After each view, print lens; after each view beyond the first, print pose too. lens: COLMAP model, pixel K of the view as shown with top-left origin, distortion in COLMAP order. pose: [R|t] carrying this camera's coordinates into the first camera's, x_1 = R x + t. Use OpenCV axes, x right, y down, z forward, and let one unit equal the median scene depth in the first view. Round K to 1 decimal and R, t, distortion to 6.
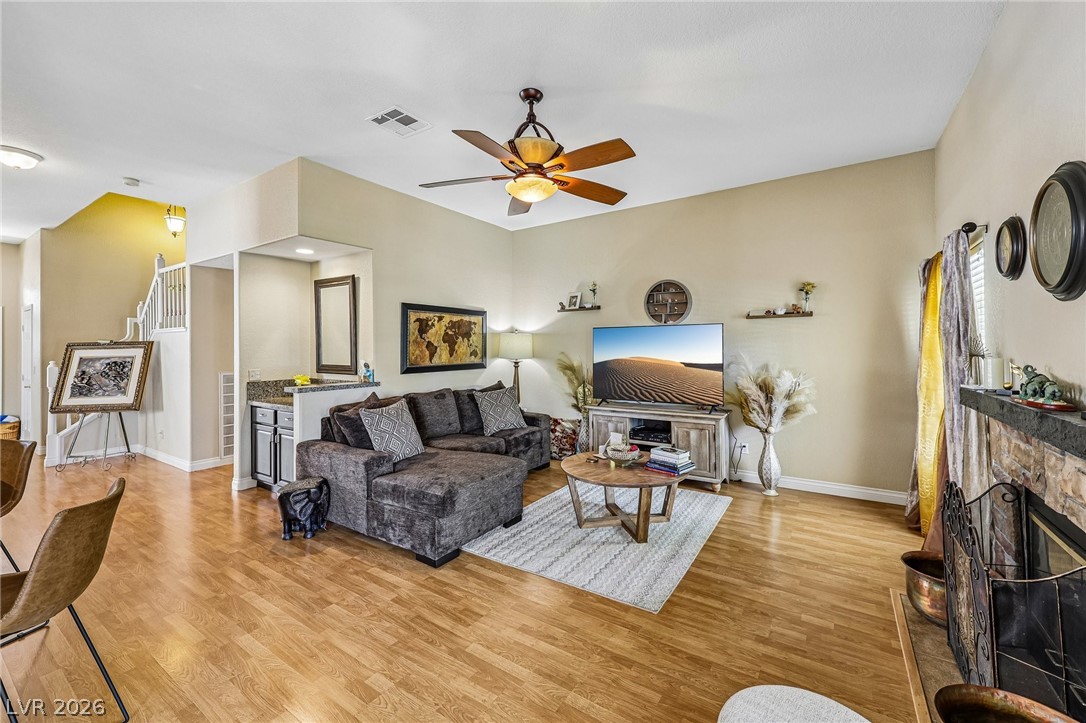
lens RADIAL K [[441.9, 0, 548.1], [0, 441.9, 343.4], [0, 0, 1]] dist [0.003815, 0.000116]
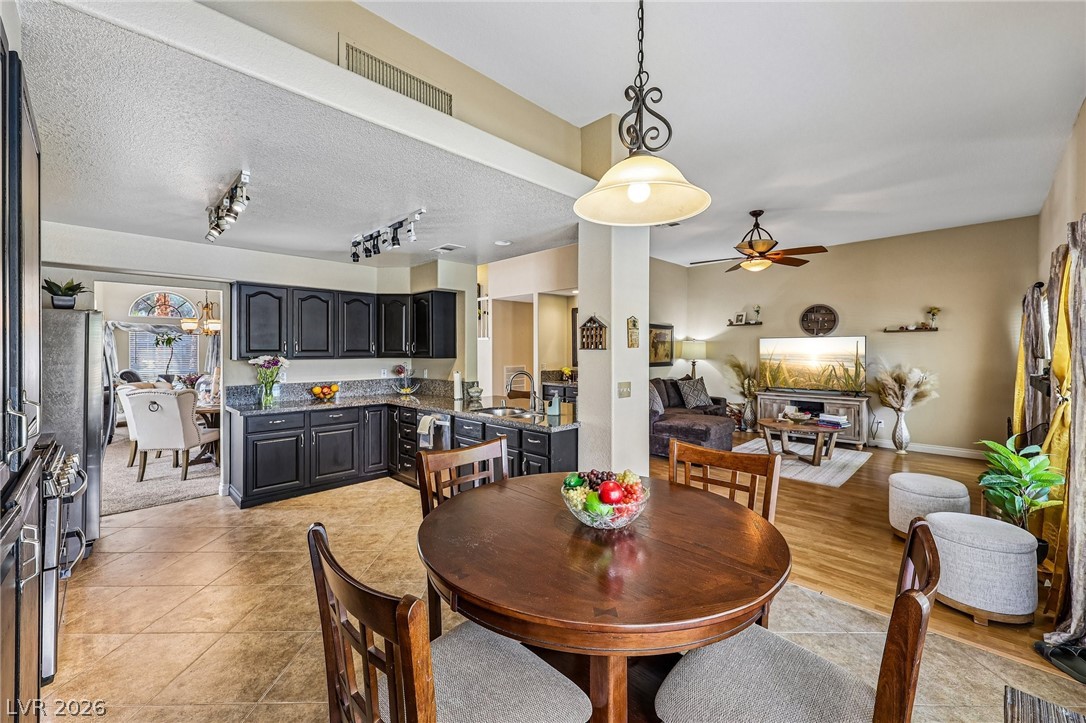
lens RADIAL K [[436.4, 0, 545.3], [0, 436.4, 353.1], [0, 0, 1]] dist [0.005974, 0.000396]
pose [[0.978997, 0.008087, -0.203715, -0.327813], [-0.005406, 0.999891, 0.013710, -0.002351], [0.203804, -0.012320, 0.978934, -0.597767]]
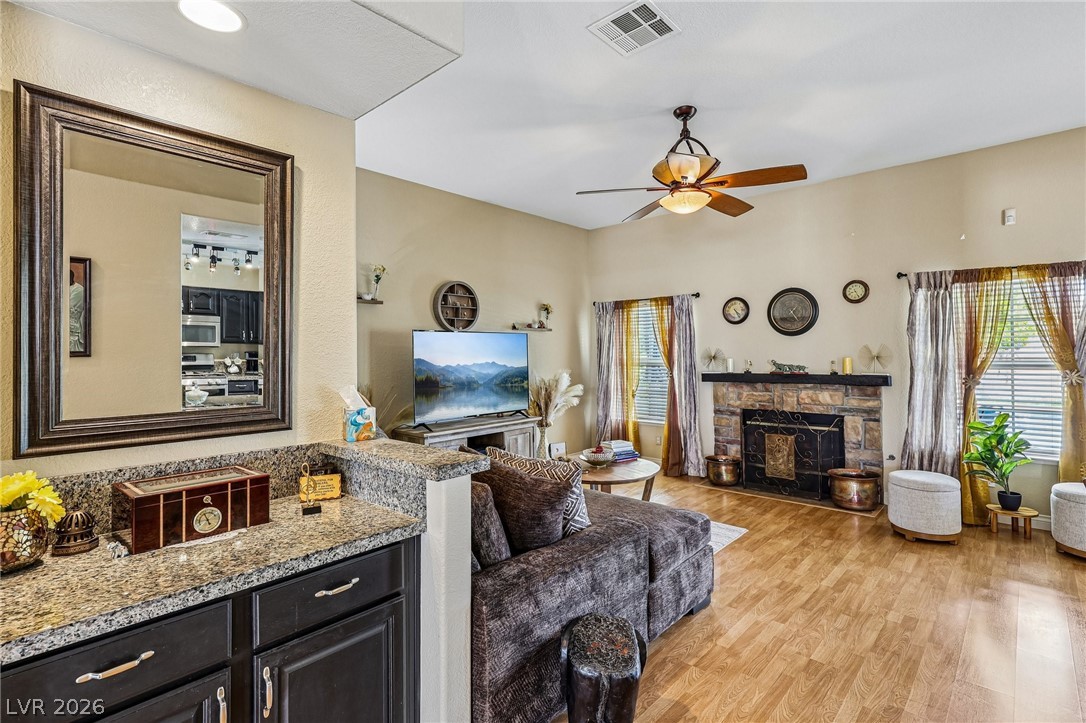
lens RADIAL K [[521.0, 0, 544.5], [0, 521.0, 351.4], [0, 0, 1]] dist [0.006158, 0.000405]
pose [[0.157230, 0.009310, 0.987518, -0.830508], [0.000797, 0.999954, -0.009554, 0.011015], [-0.987562, 0.002289, 0.157215, 0.721887]]
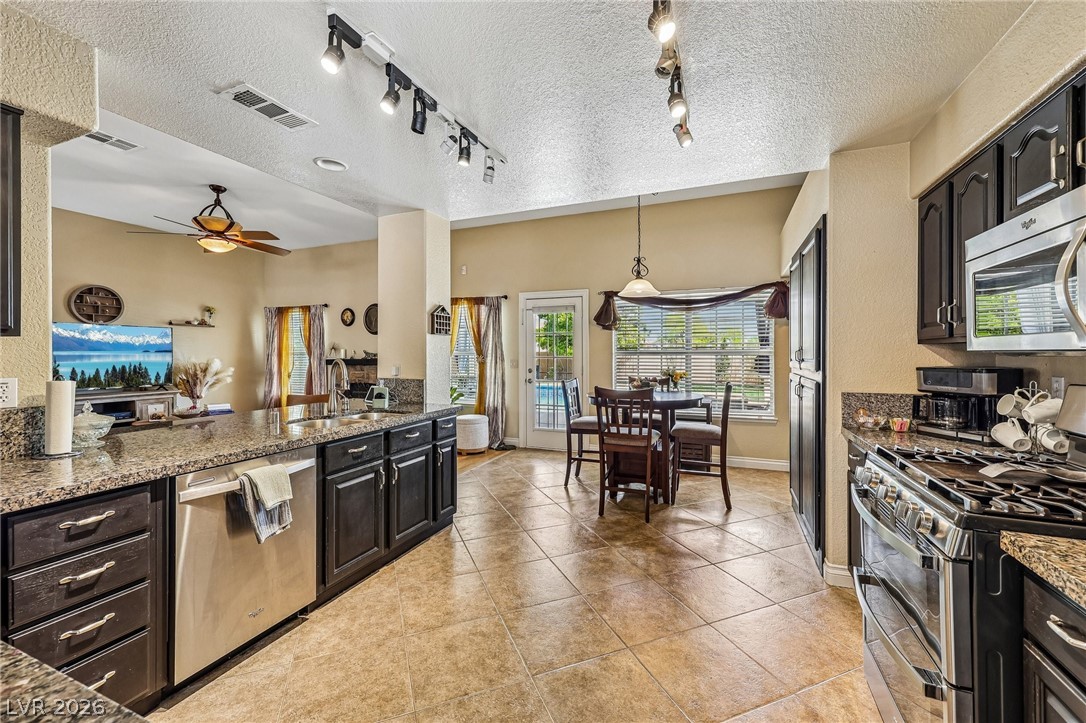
lens RADIAL K [[438.6, 0, 541.6], [0, 438.6, 356.0], [0, 0, 1]] dist [0.005015, 0.000578]
pose [[-0.182151, 0.001583, 0.983269, -1.195352], [-0.009423, 0.999950, -0.003356, 0.039351], [-0.983225, -0.009877, -0.182127, 0.064320]]
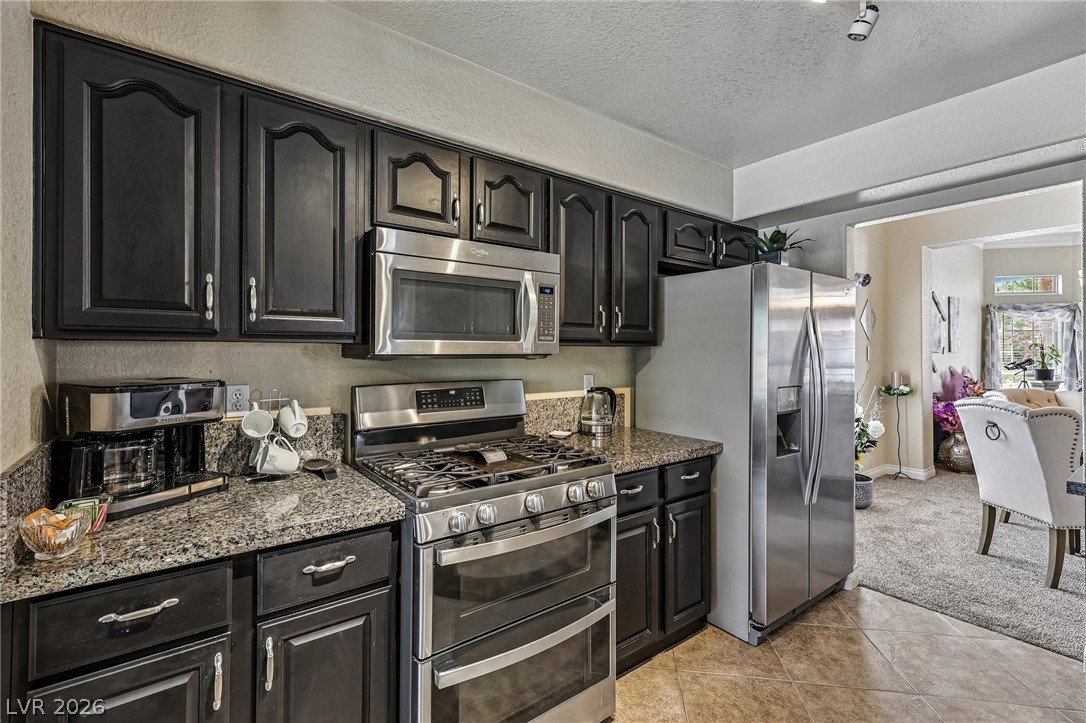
lens RADIAL K [[477.0, 0, 540.8], [0, 477.0, 349.8], [0, 0, 1]] dist [0.001522, 0.000160]
pose [[-0.340255, 0.004185, -0.940324, -0.631972], [0.009560, 0.999954, 0.000991, 0.027596], [0.940285, -0.008653, -0.340279, -0.120241]]
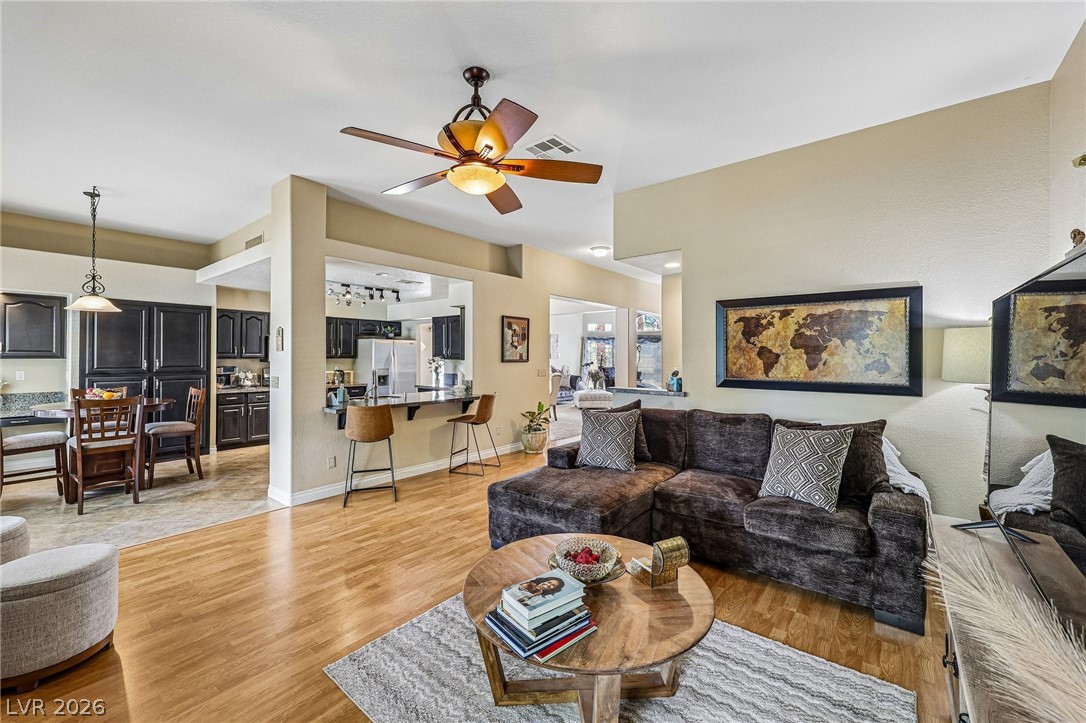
lens RADIAL K [[438.6, 0, 541.6], [0, 438.6, 356.0], [0, 0, 1]] dist [0.005015, 0.000578]
pose [[-0.104711, 0.009854, -0.994454, 0.534238], [0.005044, 0.999943, 0.009377, 0.001858], [0.994490, -0.004034, -0.104754, 0.776909]]
